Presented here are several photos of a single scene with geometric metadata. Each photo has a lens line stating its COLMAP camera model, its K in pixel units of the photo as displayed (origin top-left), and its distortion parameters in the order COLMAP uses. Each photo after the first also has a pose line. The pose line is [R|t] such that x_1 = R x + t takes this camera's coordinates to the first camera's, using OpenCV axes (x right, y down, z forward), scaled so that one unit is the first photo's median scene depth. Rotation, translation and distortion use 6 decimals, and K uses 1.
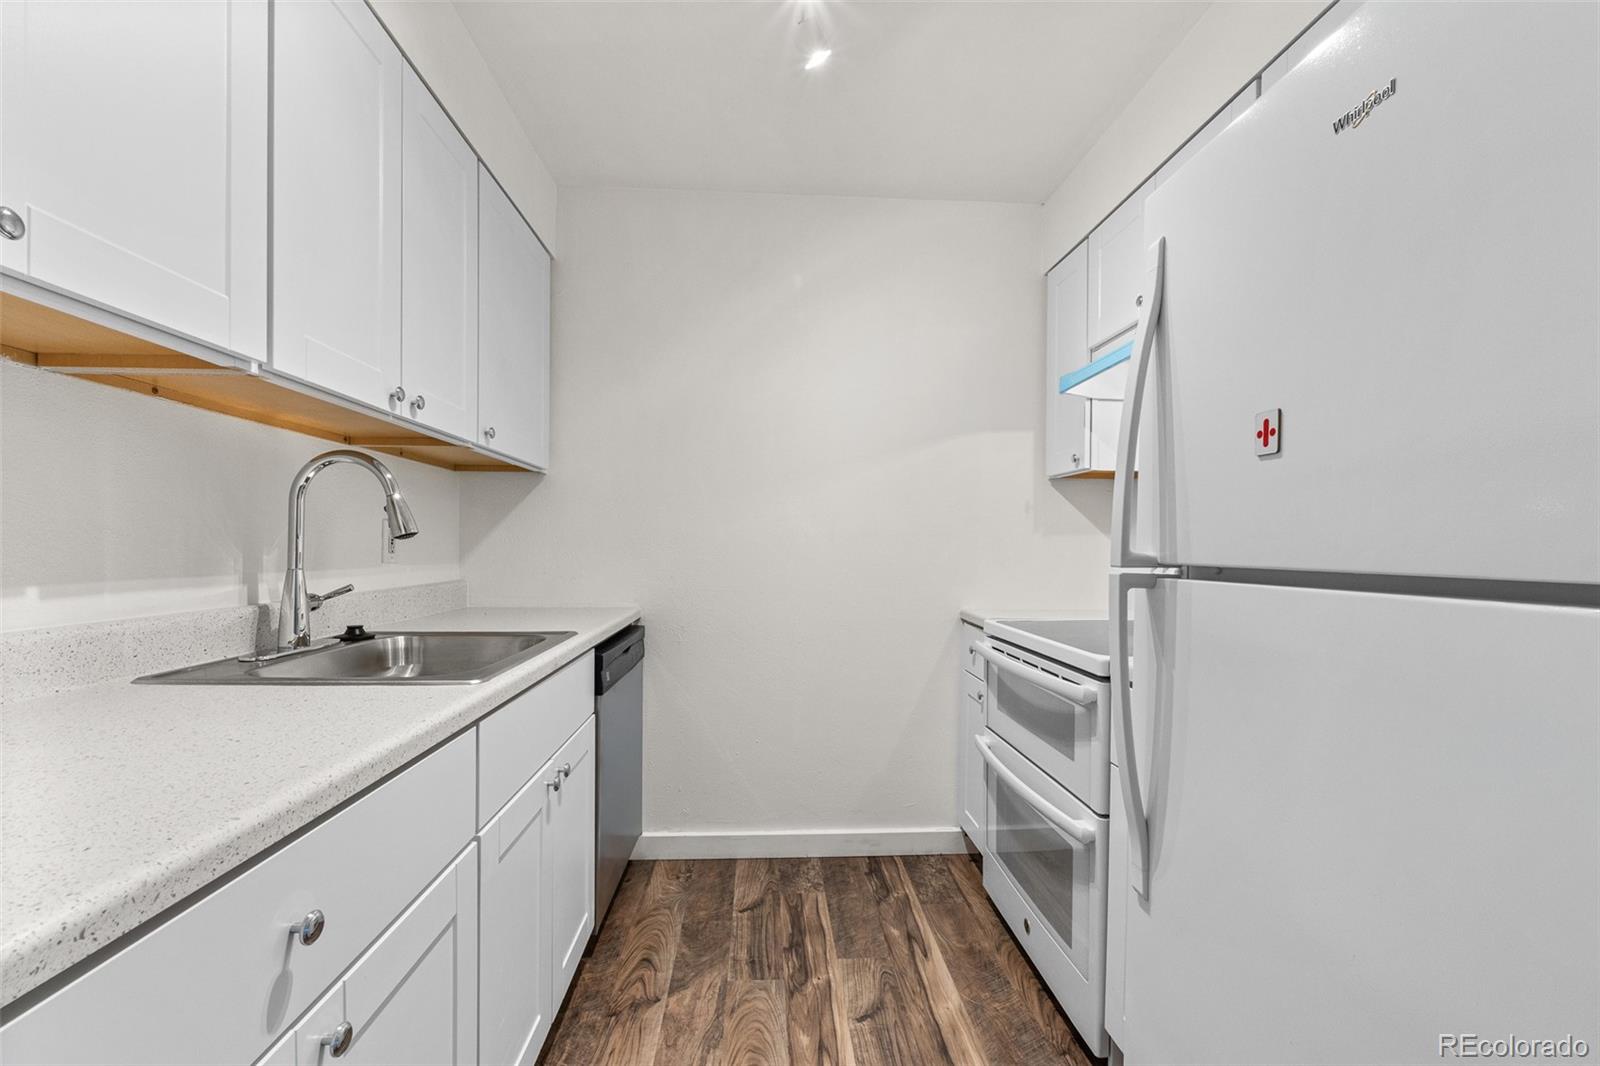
lens RADIAL K [[680.0, 0, 796.5], [0, 680.0, 555.5], [0, 0, 1]] dist [-0.008109, -0.000304]
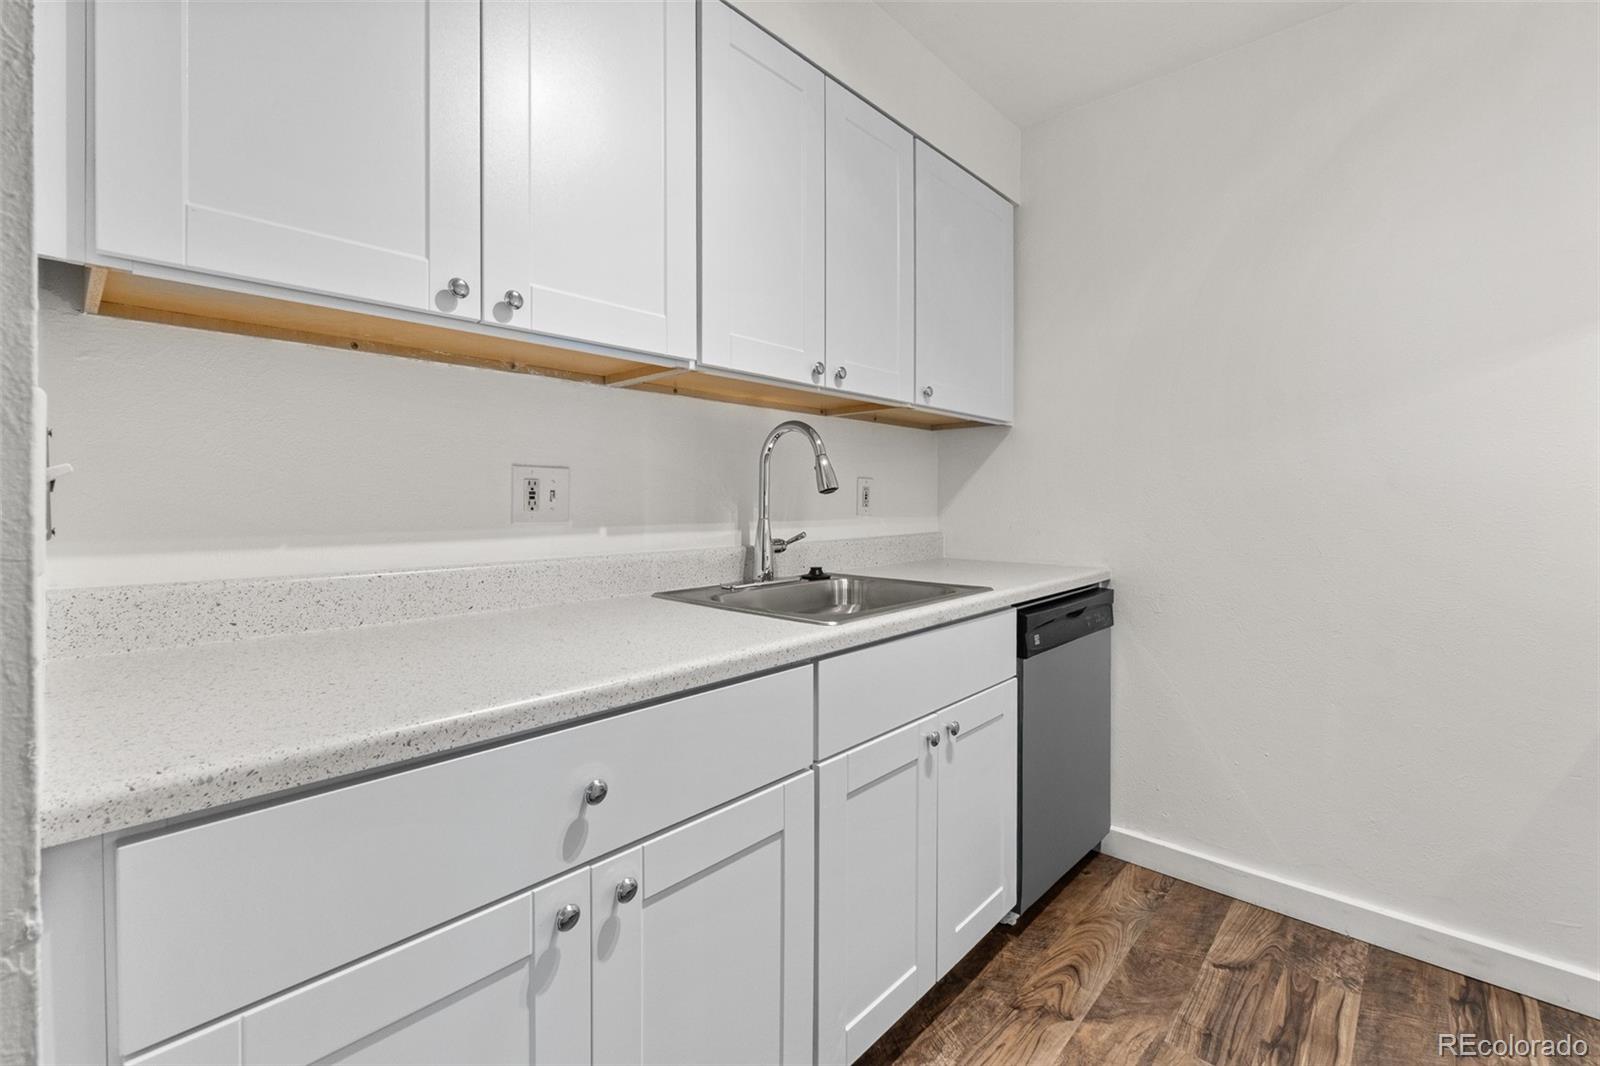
lens RADIAL K [[684.7, 0, 803.9], [0, 684.7, 504.8], [0, 0, 1]] dist [-0.006152, -0.000328]
pose [[0.697888, -0.003252, -0.716200, 0.169184], [-0.003537, 0.999962, -0.007986, 0.003034], [0.716199, 0.008107, 0.697849, 0.123679]]
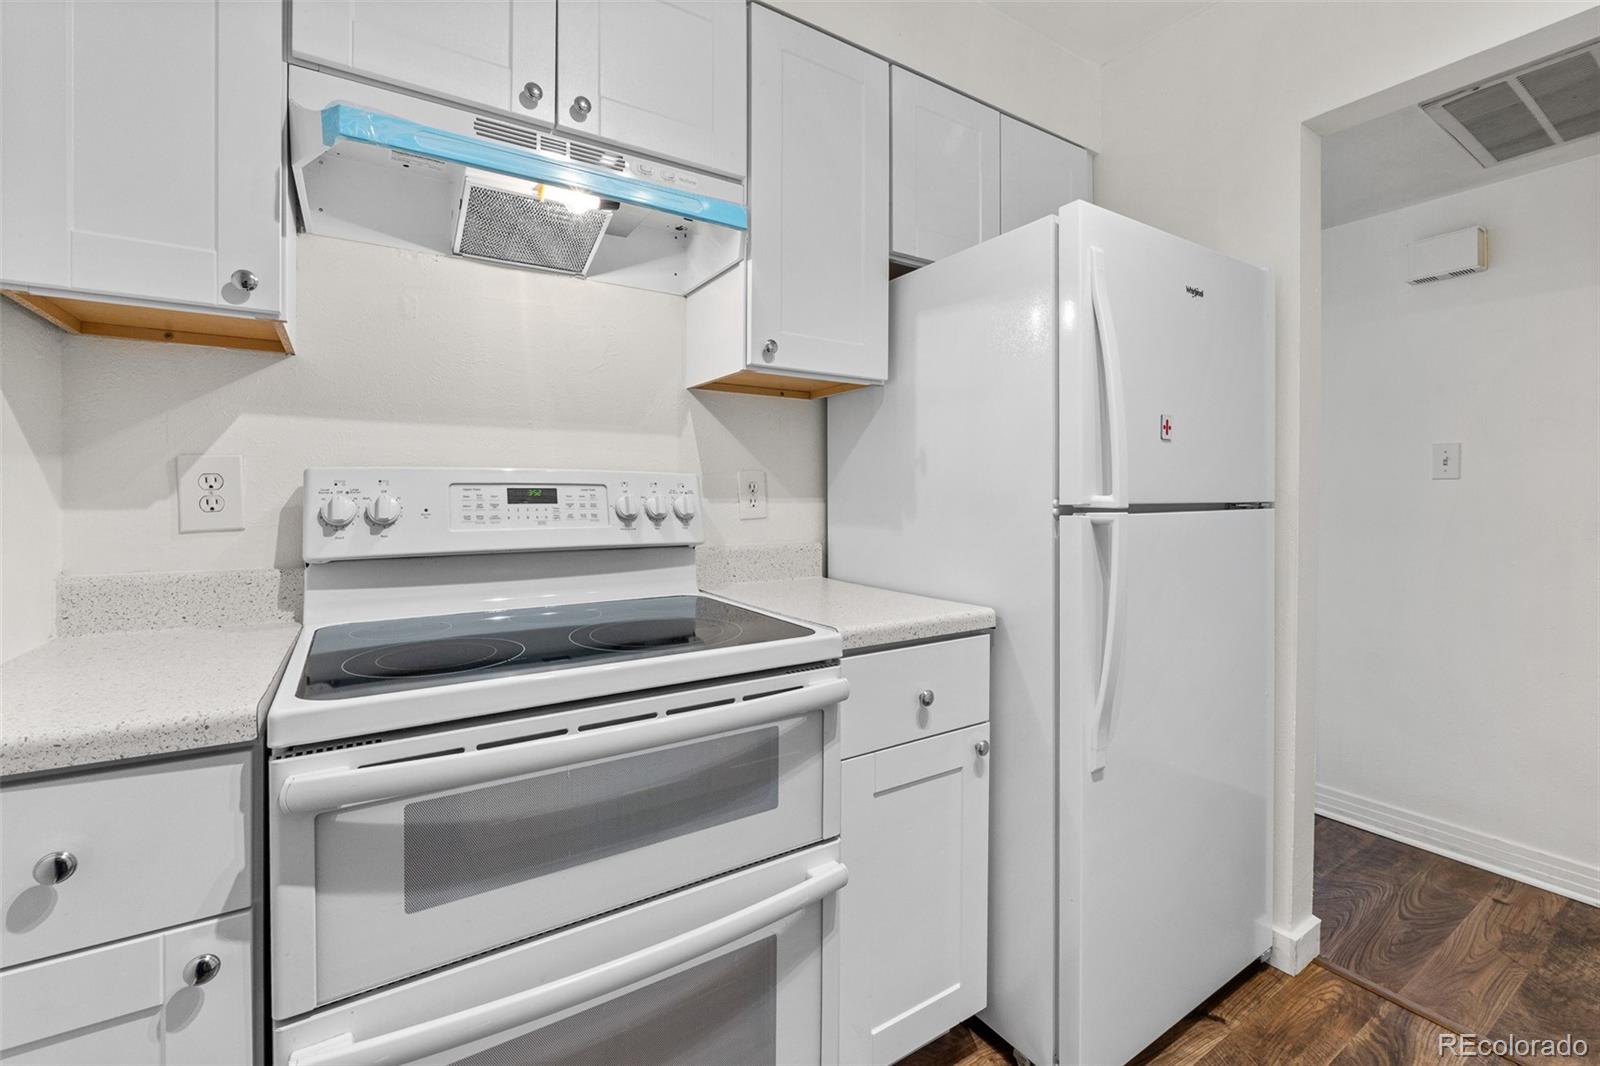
lens RADIAL K [[684.7, 0, 803.9], [0, 684.7, 504.8], [0, 0, 1]] dist [-0.006152, -0.000328]
pose [[-0.494261, -0.024695, 0.868963, -0.154790], [0.008714, 0.999405, 0.033358, -0.017124], [-0.869270, 0.024060, -0.493752, 1.065901]]
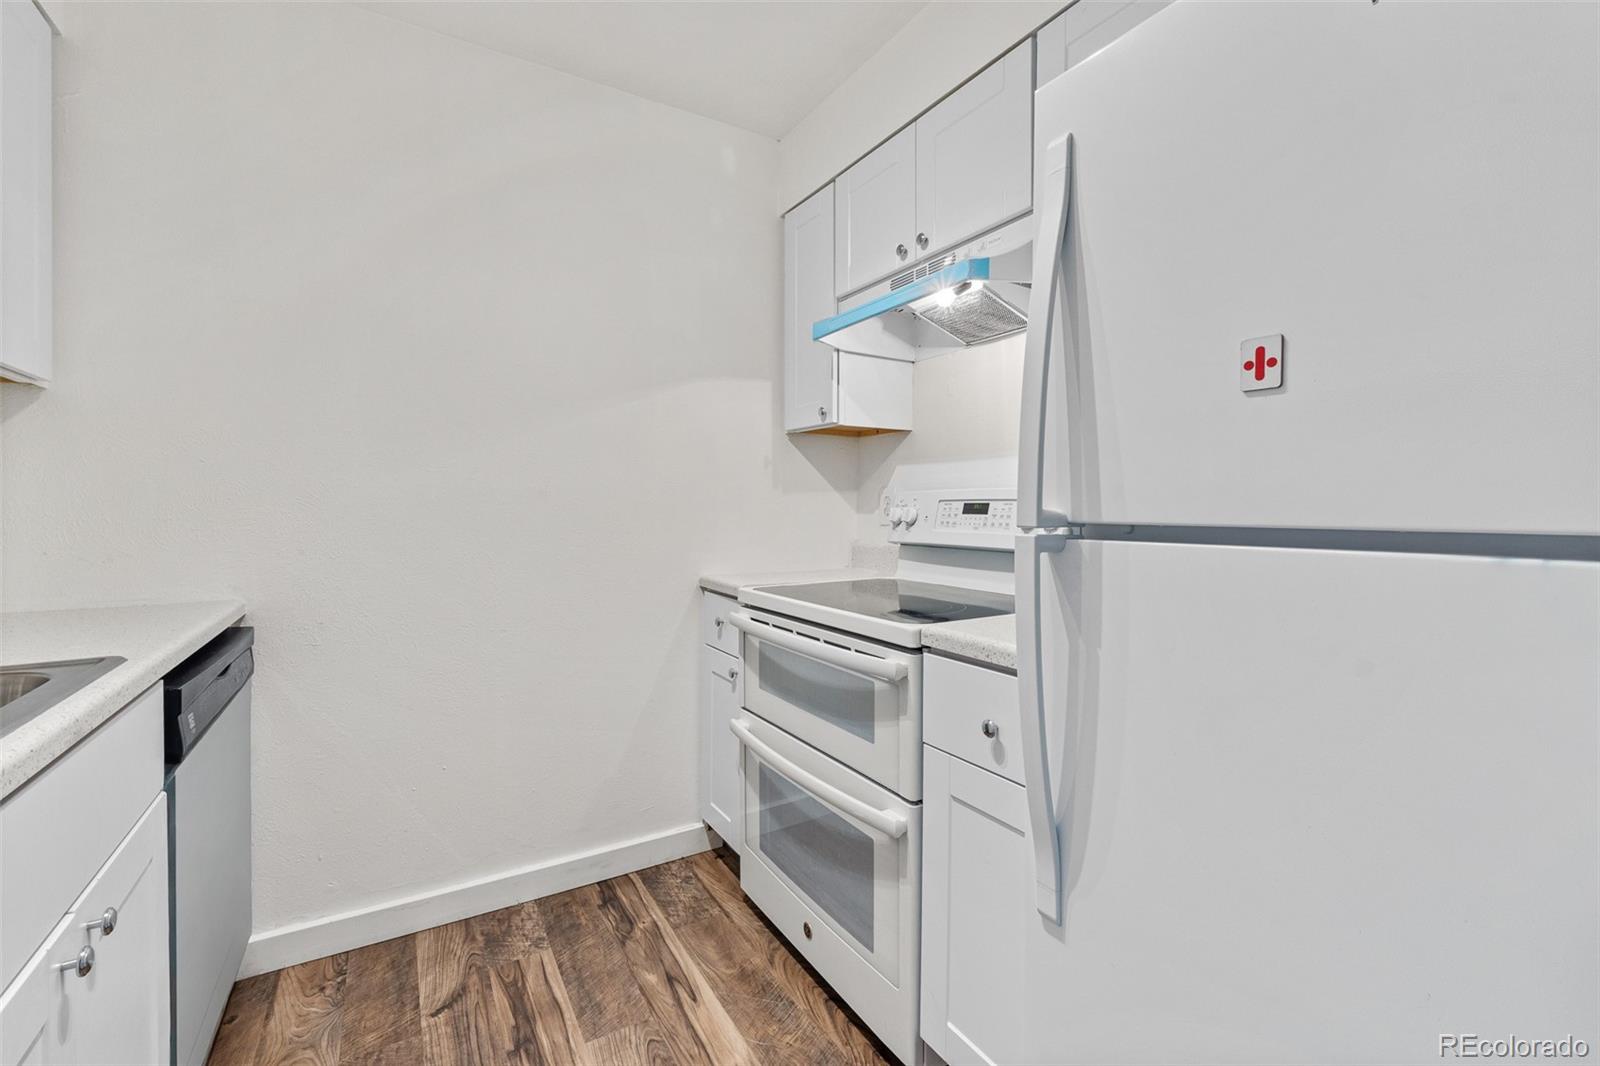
lens RADIAL K [[677.1, 0, 796.4], [0, 677.1, 513.6], [0, 0, 1]] dist [-0.007474, -0.000233]
pose [[0.883475, -0.012592, 0.468309, -0.077841], [0.013599, 0.999907, 0.001232, -0.002243], [-0.468281, 0.005280, 0.883564, 0.210511]]
